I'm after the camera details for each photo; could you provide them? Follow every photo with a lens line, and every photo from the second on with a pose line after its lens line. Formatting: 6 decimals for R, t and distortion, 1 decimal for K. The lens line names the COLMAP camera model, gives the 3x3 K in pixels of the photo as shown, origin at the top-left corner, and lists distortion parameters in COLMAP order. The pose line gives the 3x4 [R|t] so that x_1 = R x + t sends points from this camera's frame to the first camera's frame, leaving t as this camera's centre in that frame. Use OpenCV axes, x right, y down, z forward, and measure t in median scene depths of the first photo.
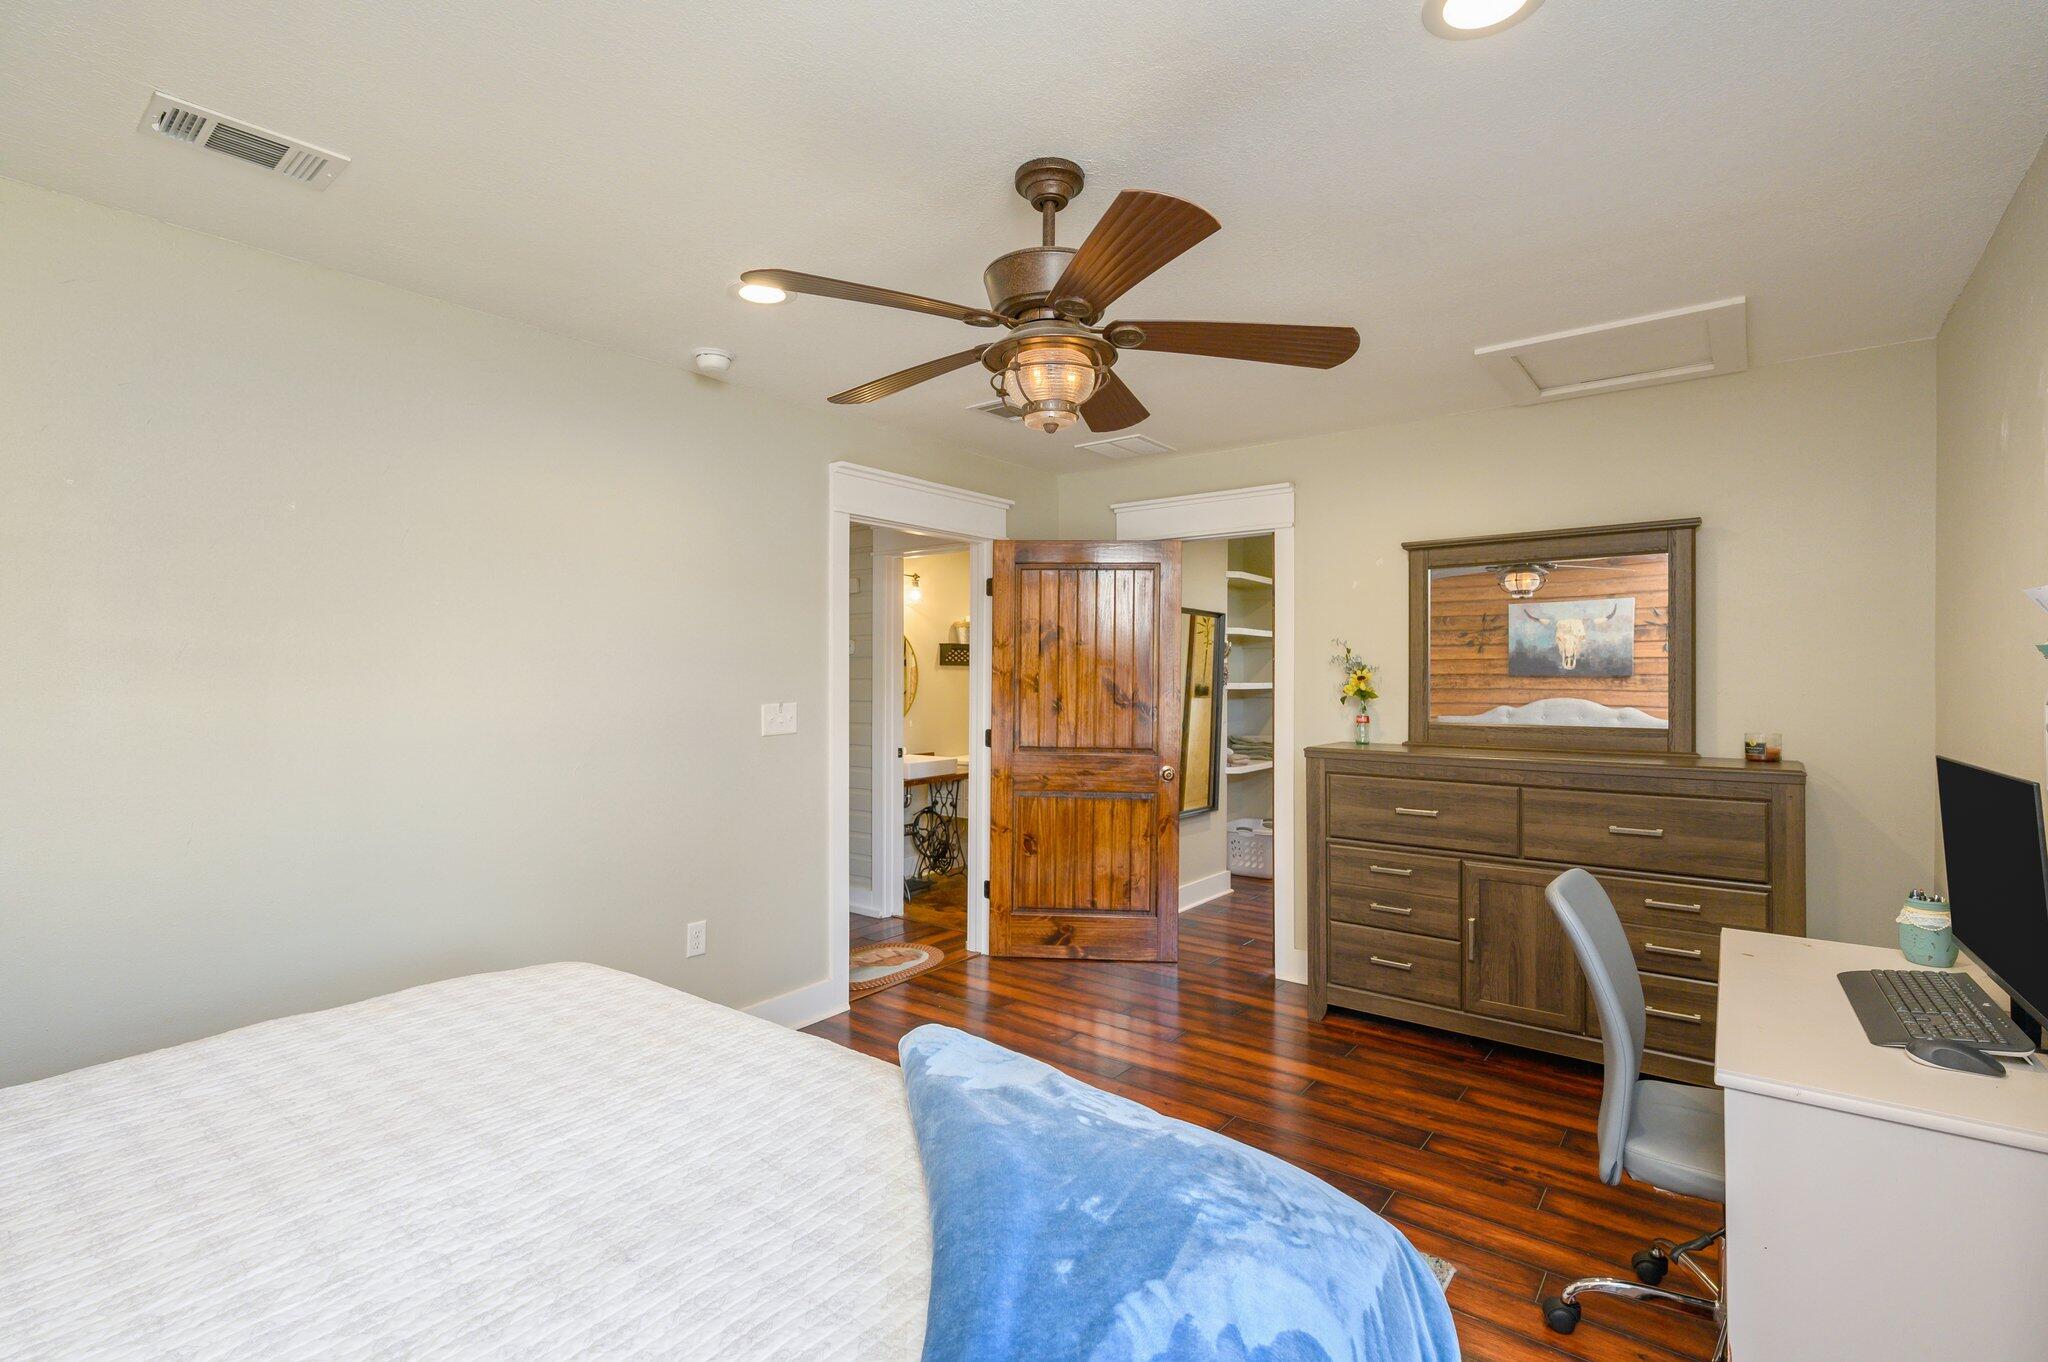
lens RADIAL K [[928.1, 0, 1017.5], [0, 928.1, 674.7], [0, 0, 1]] dist [0.000470, -0.000282]
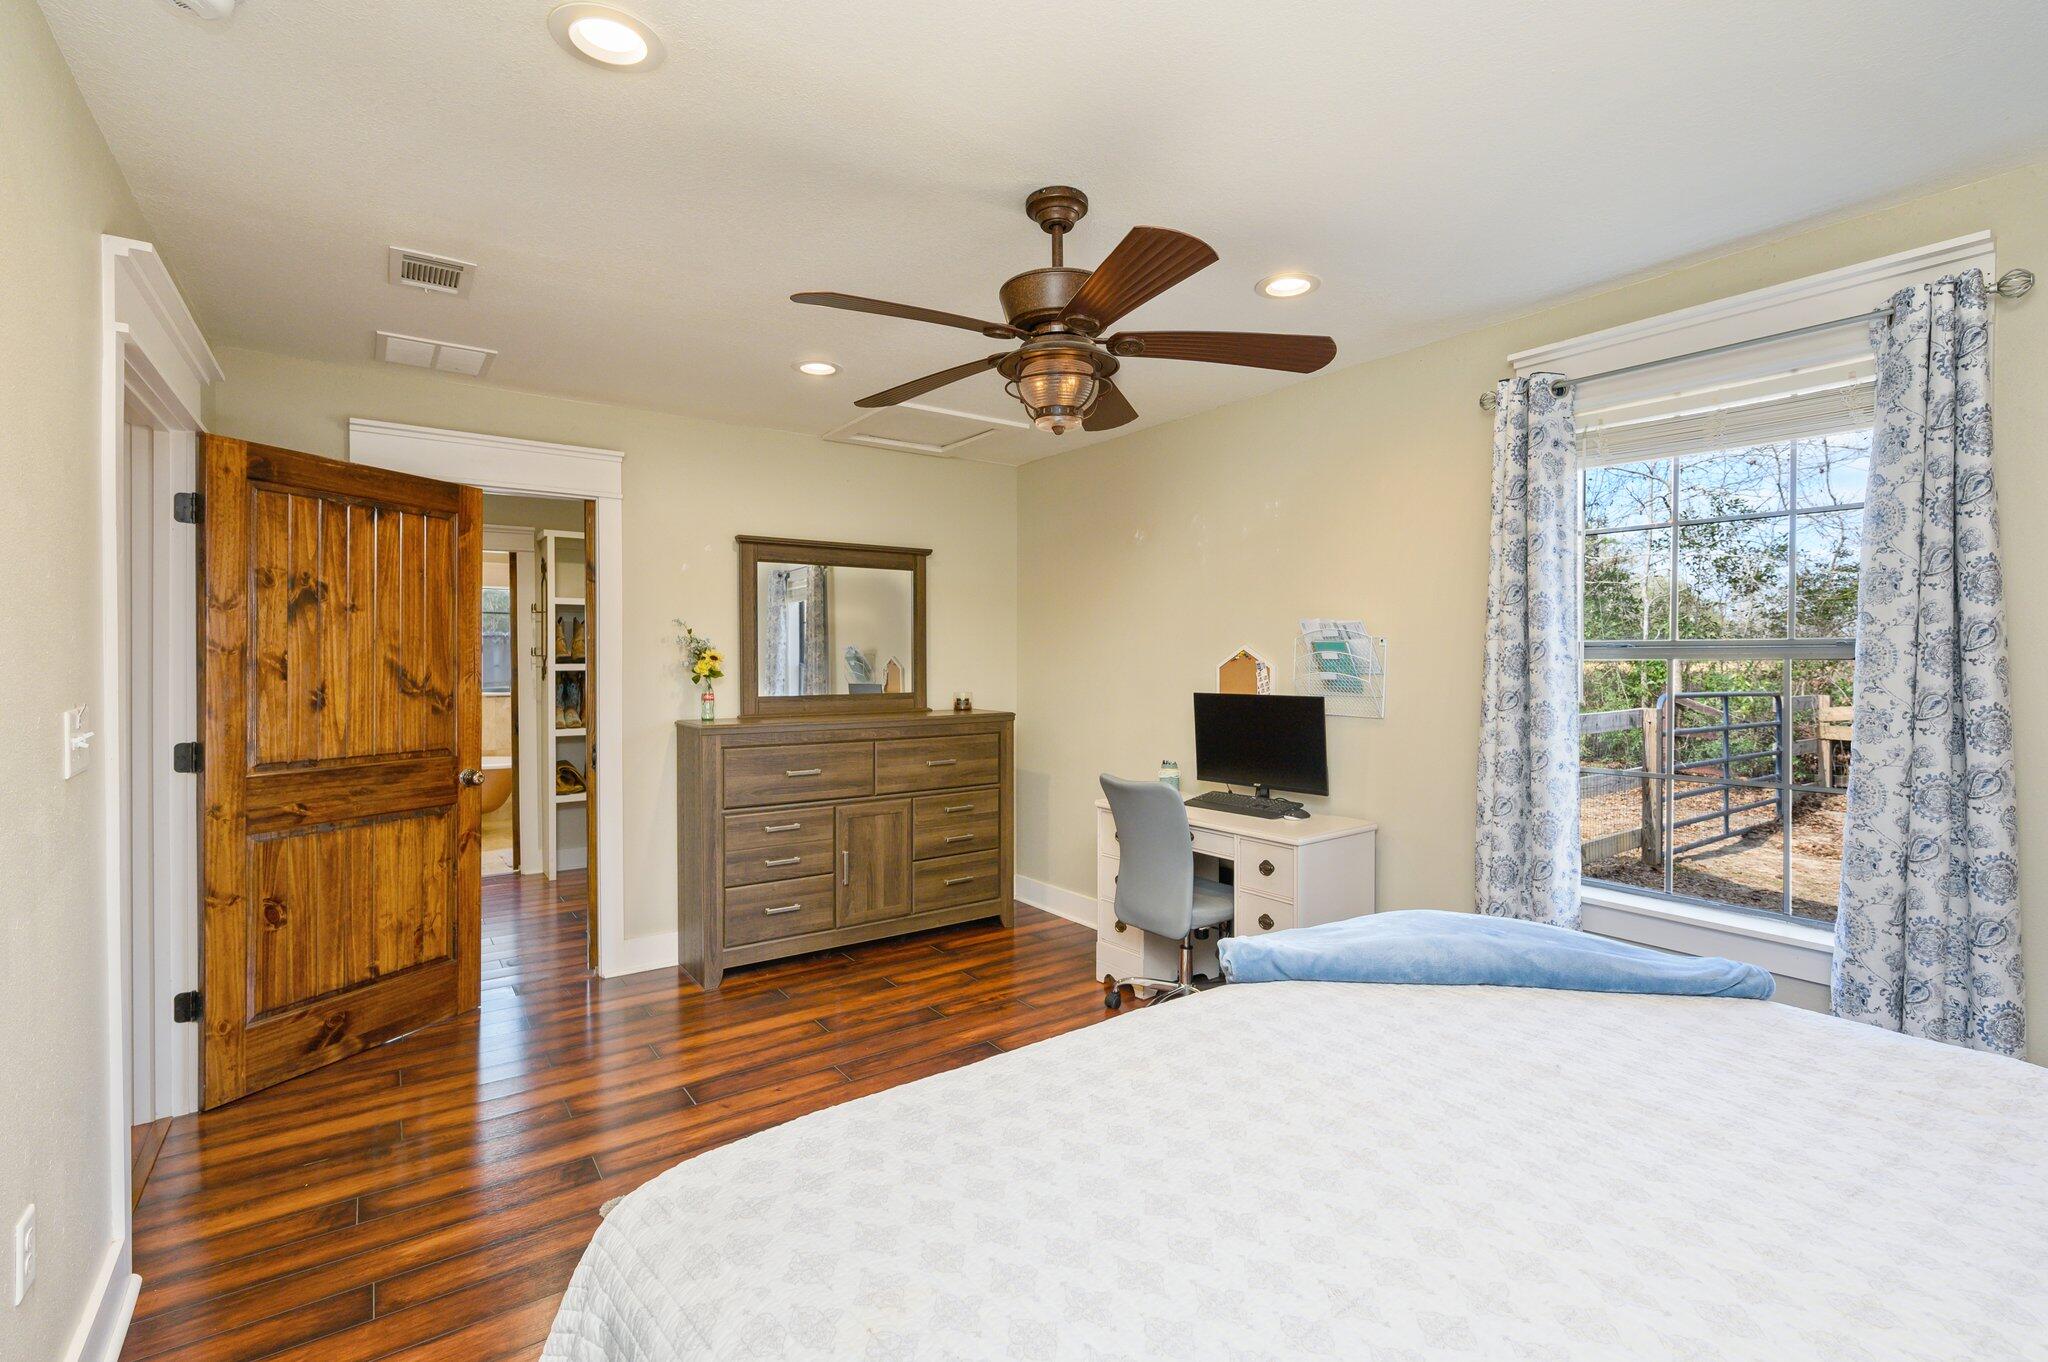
lens RADIAL K [[928.1, 0, 1010.1], [0, 928.1, 671.6], [0, 0, 1]] dist [0.000470, -0.000282]
pose [[0.286251, -0.016258, 0.958017, -0.590539], [-0.003094, 0.999835, 0.017892, -0.000332], [-0.958150, -0.008086, 0.286153, 0.406522]]
